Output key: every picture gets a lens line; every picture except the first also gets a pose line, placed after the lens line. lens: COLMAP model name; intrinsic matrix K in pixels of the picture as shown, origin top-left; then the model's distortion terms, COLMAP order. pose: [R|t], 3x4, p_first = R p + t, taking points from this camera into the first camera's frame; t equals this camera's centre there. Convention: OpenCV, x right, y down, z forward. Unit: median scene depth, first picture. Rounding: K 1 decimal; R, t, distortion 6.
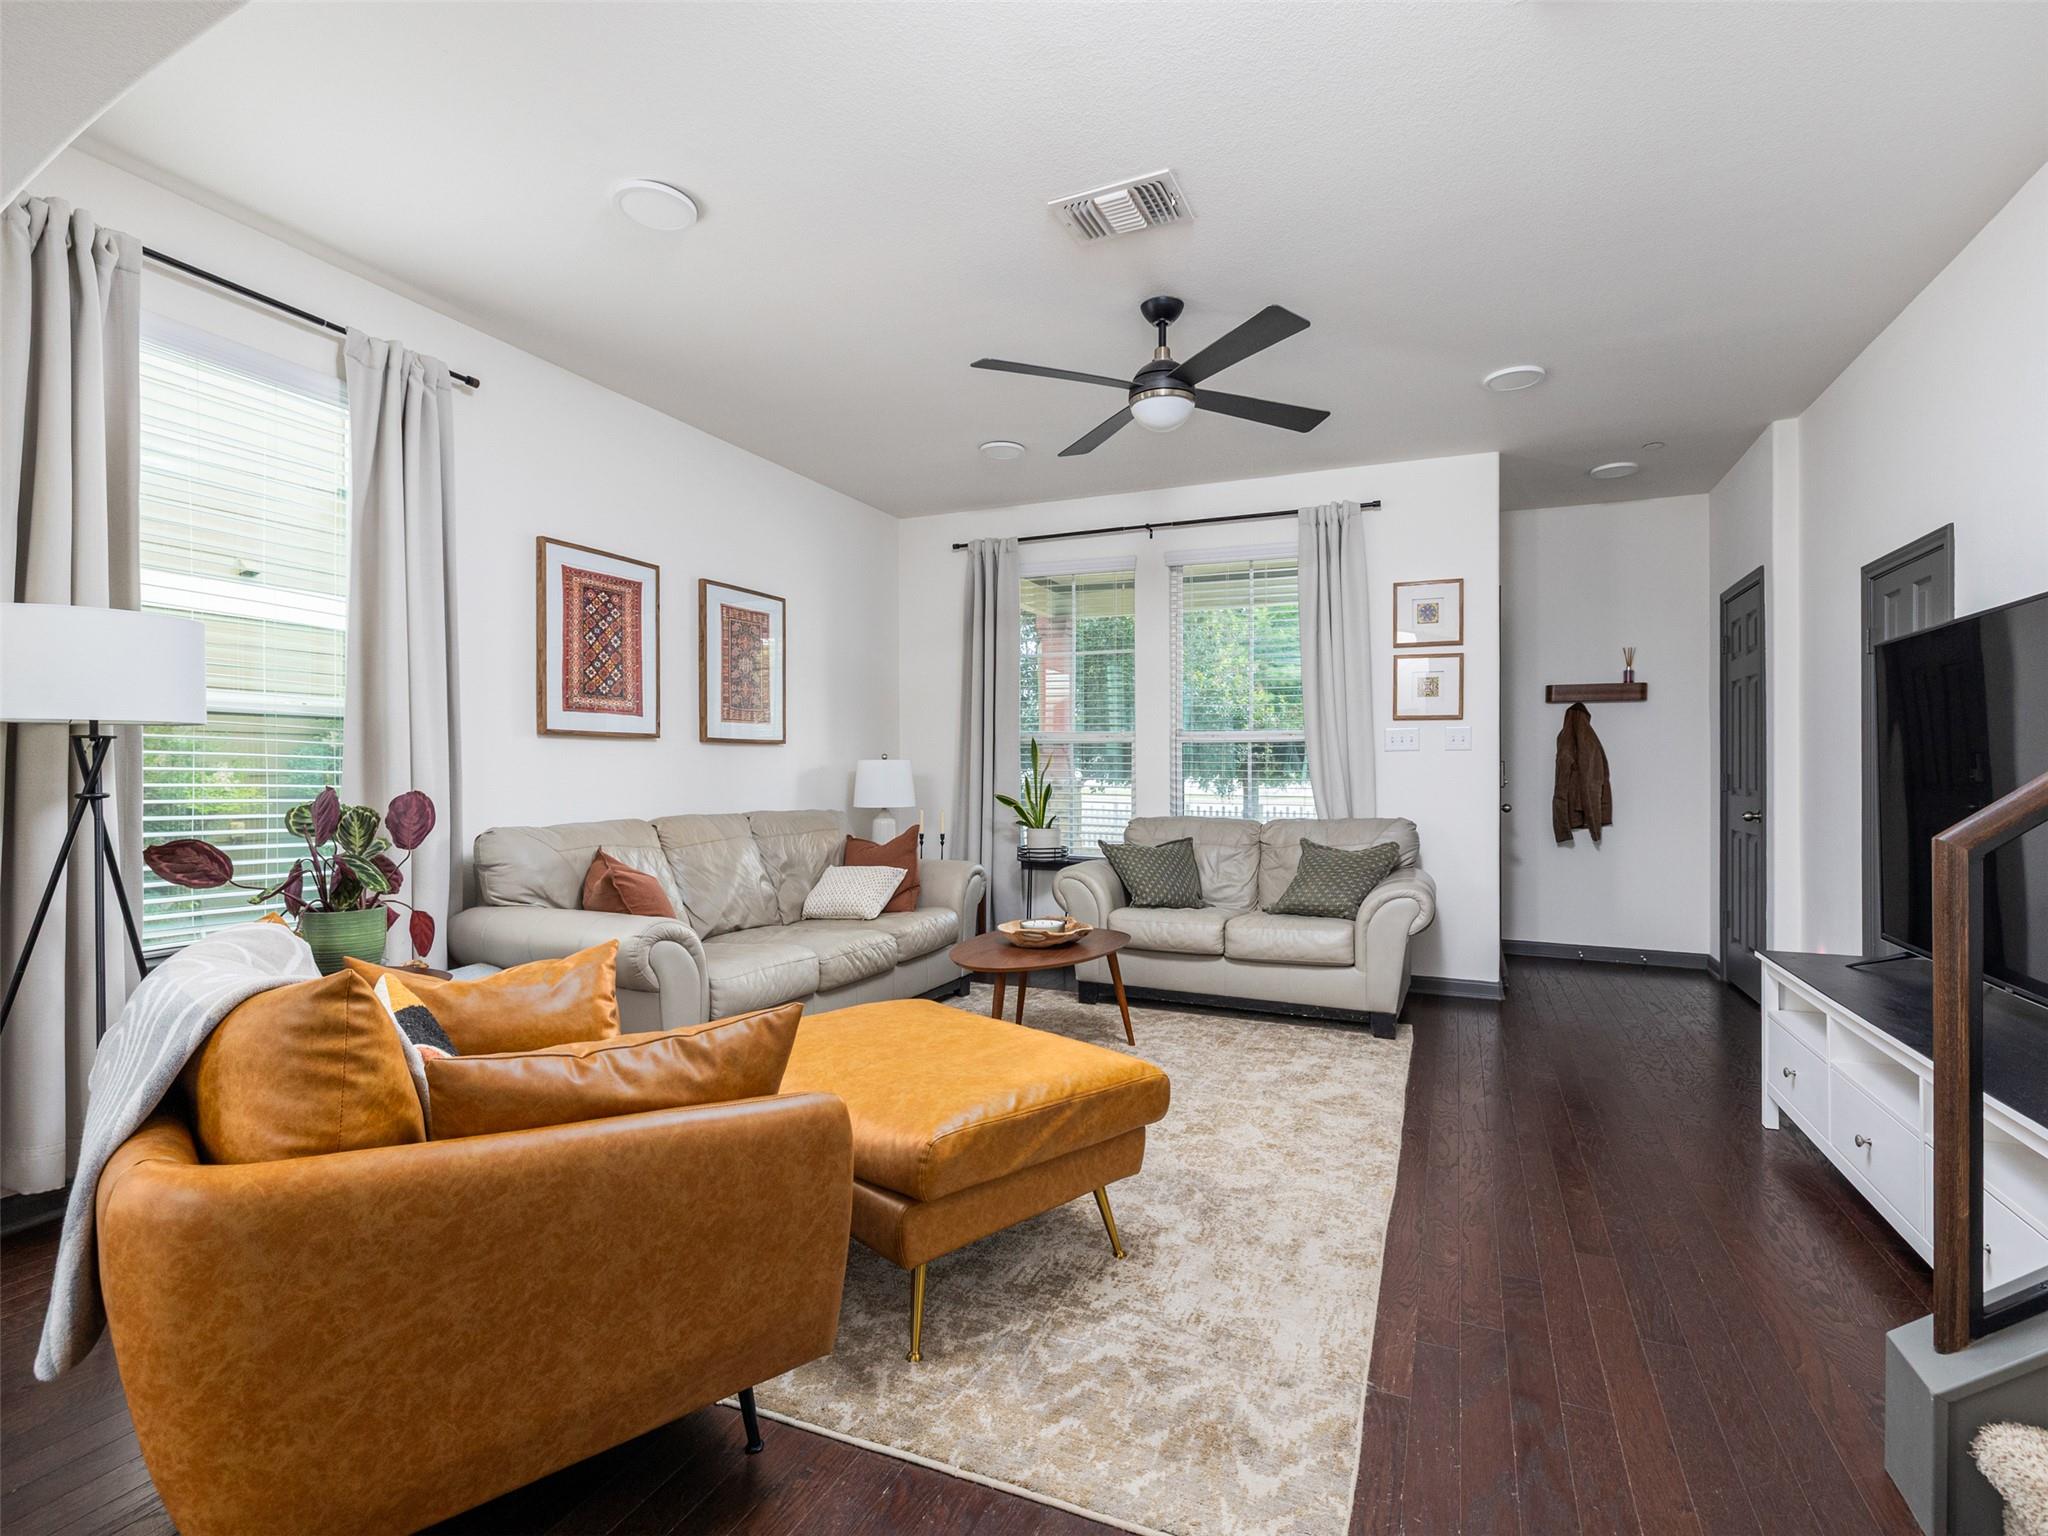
lens RADIAL K [[976.7, 0, 1036.5], [0, 976.7, 770.7], [0, 0, 1]] dist [-0.002097, 0.000101]
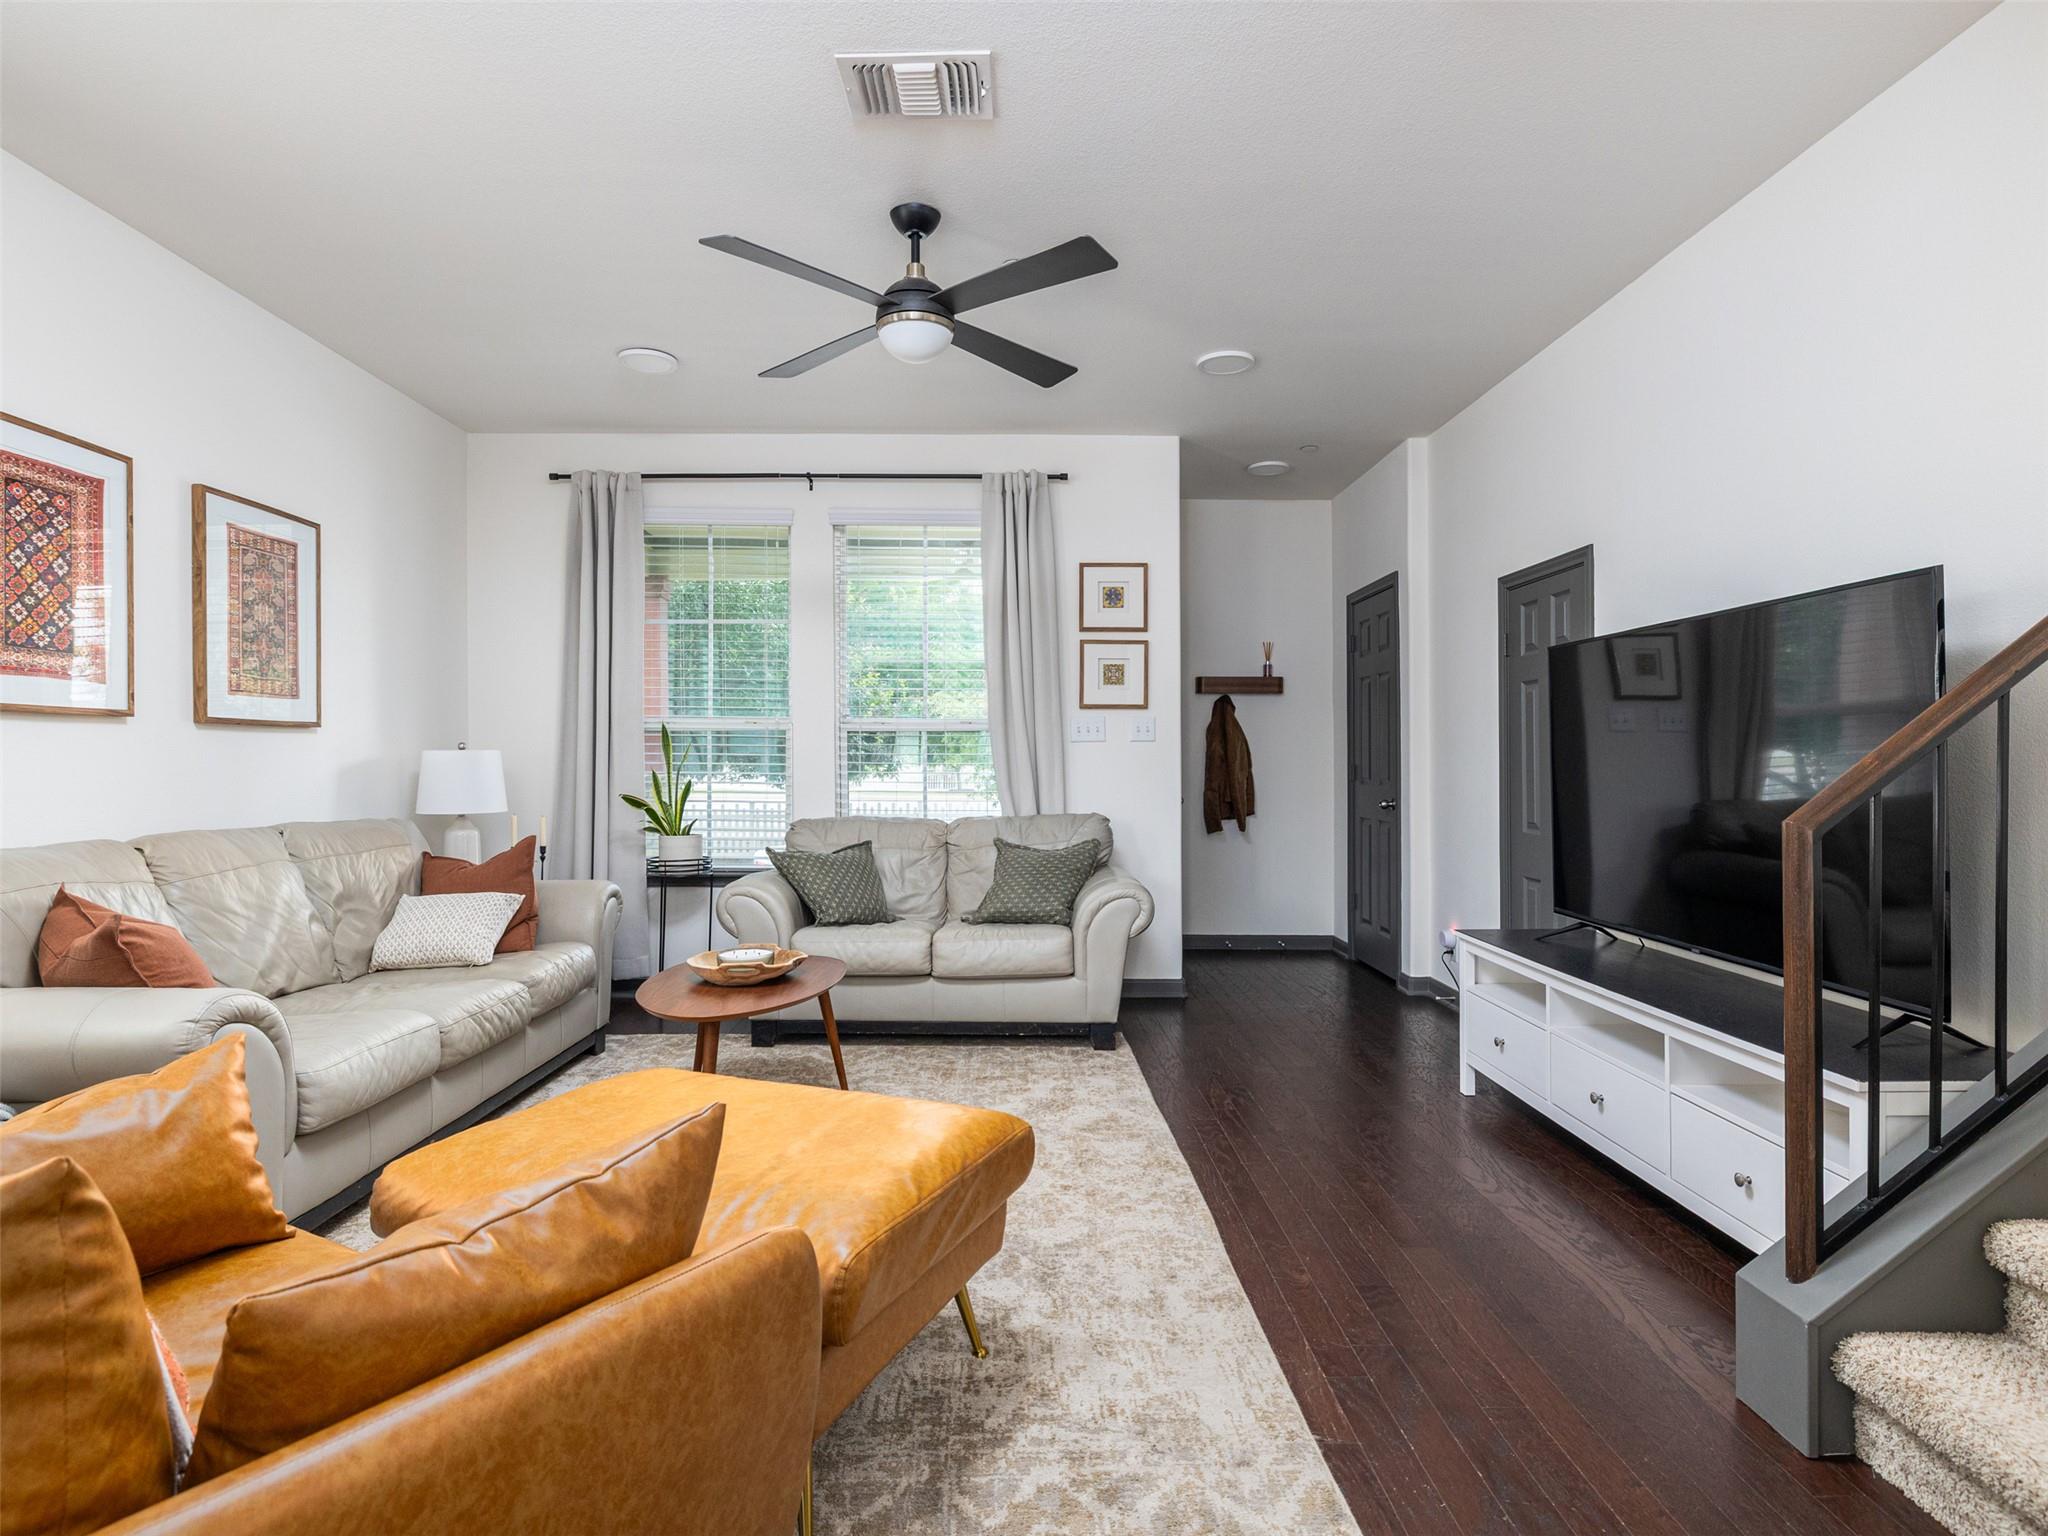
lens RADIAL K [[1089.6, 0, 1014.3], [0, 1089.6, 761.0], [0, 0, 1]] dist [-0.009373, 0.002663]
pose [[0.913677, -0.002227, 0.406434, -0.147010], [0.003125, 0.999994, -0.001546, -0.000222], [-0.406428, 0.002683, 0.913679, 0.086300]]
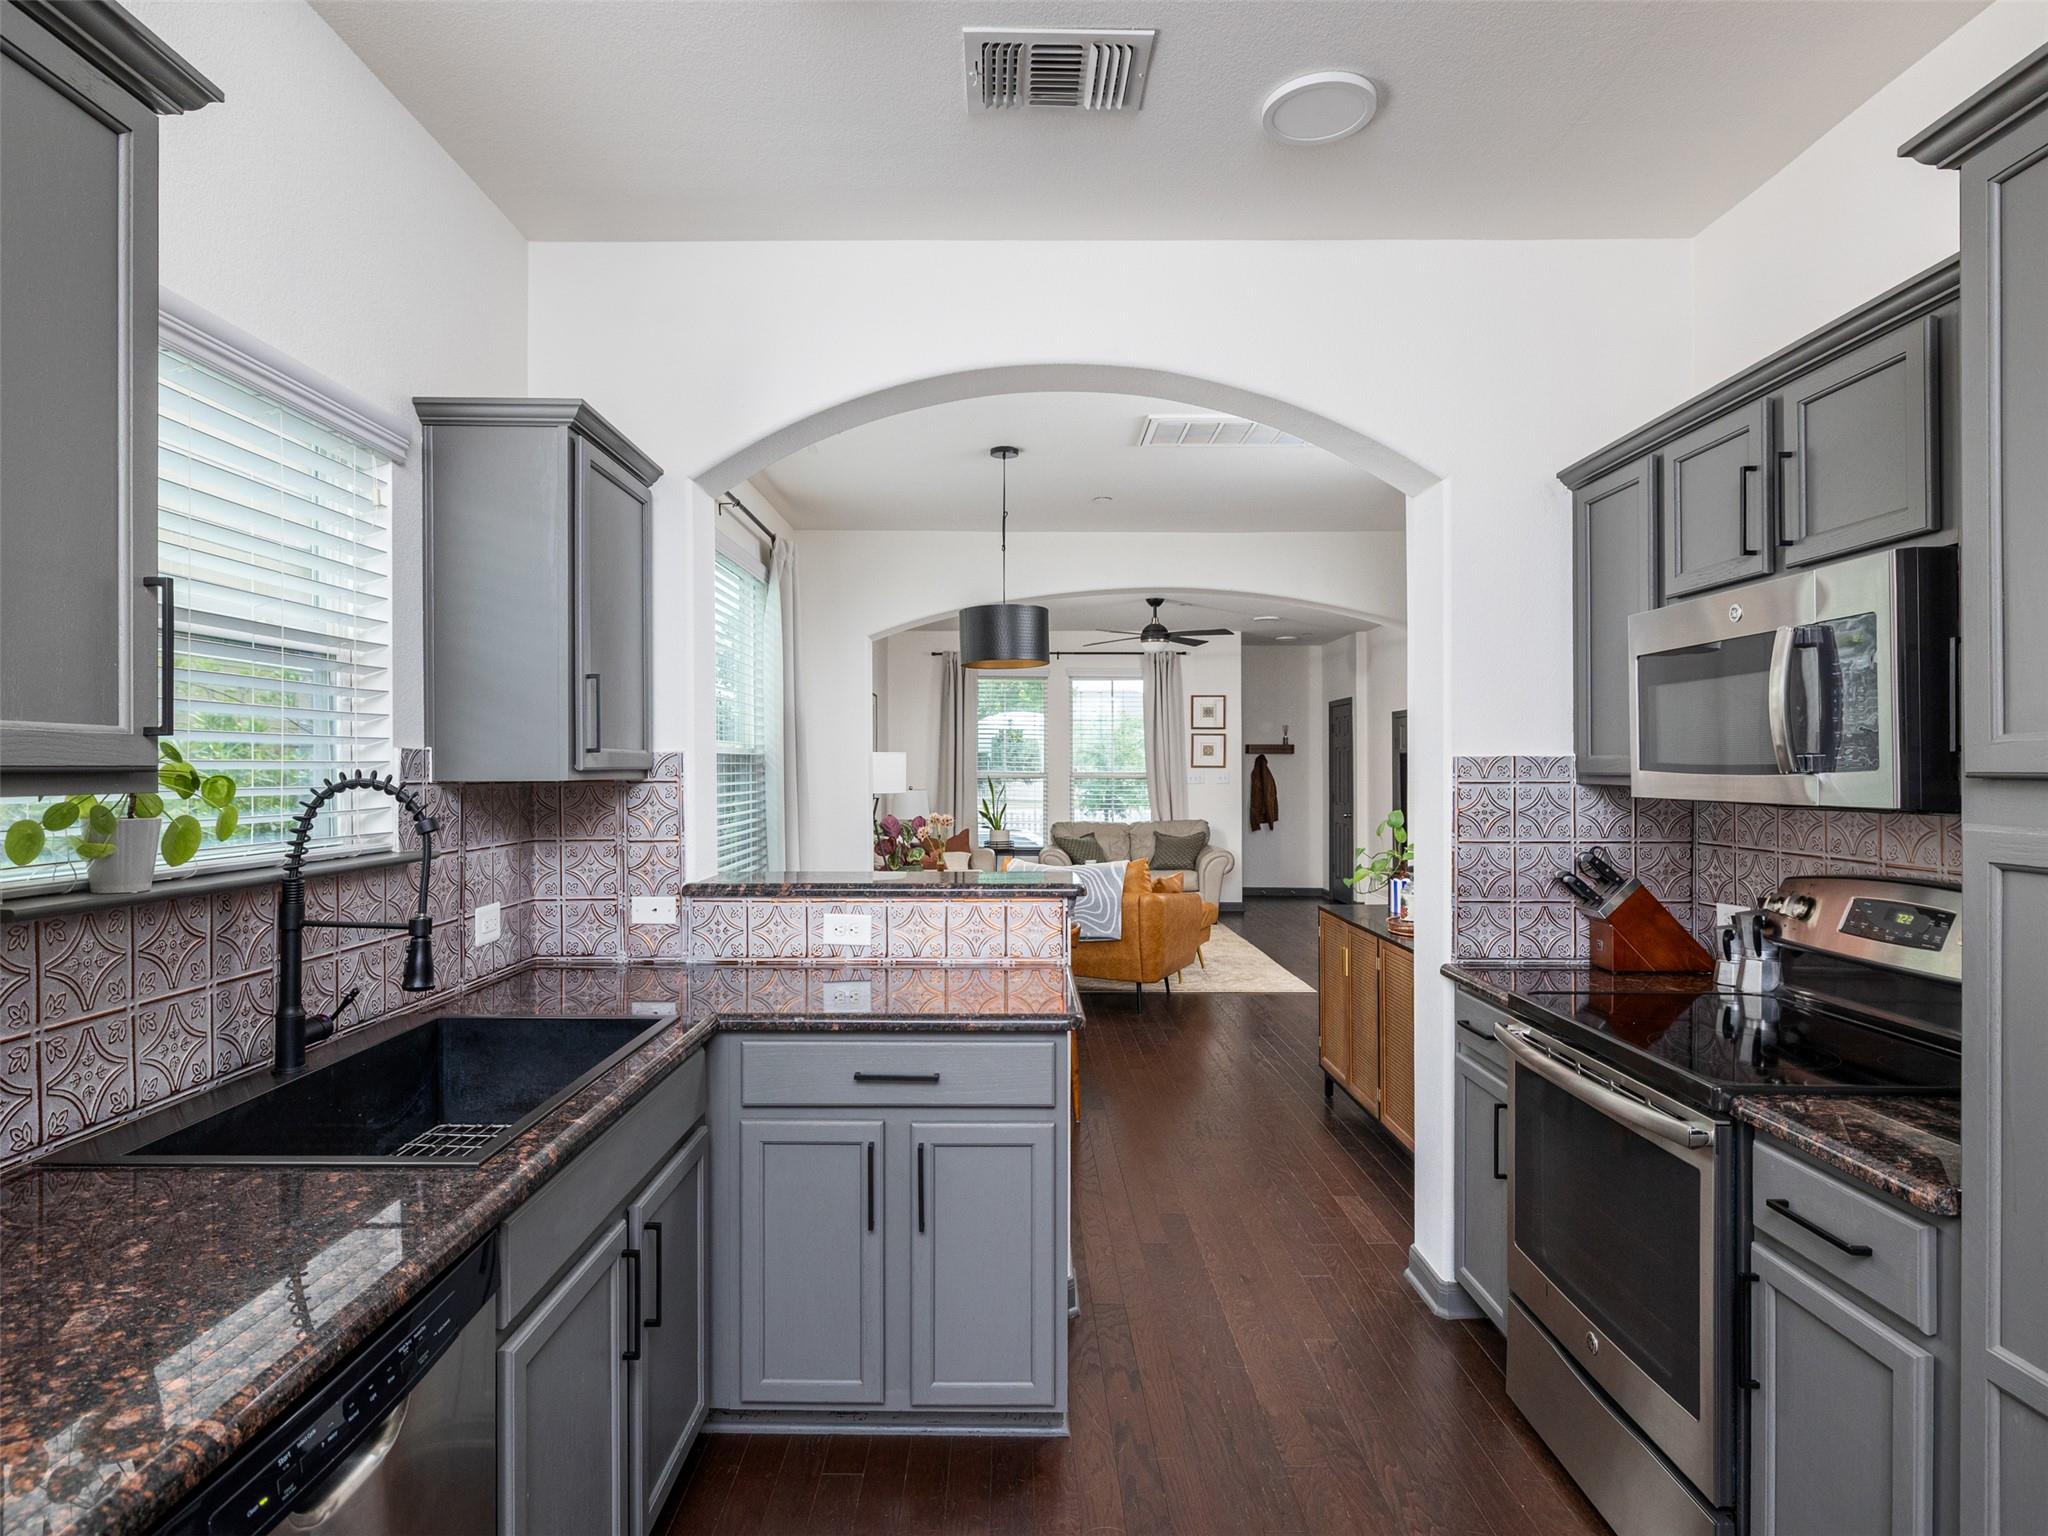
lens RADIAL K [[1089.6, 0, 1009.5], [0, 1089.6, 767.1], [0, 0, 1]] dist [-0.009373, 0.002663]
pose [[0.921440, -0.000267, 0.388520, -0.974683], [0.000066, 1.000000, 0.000530, -0.067783], [-0.388520, -0.000462, 0.921440, -1.008729]]
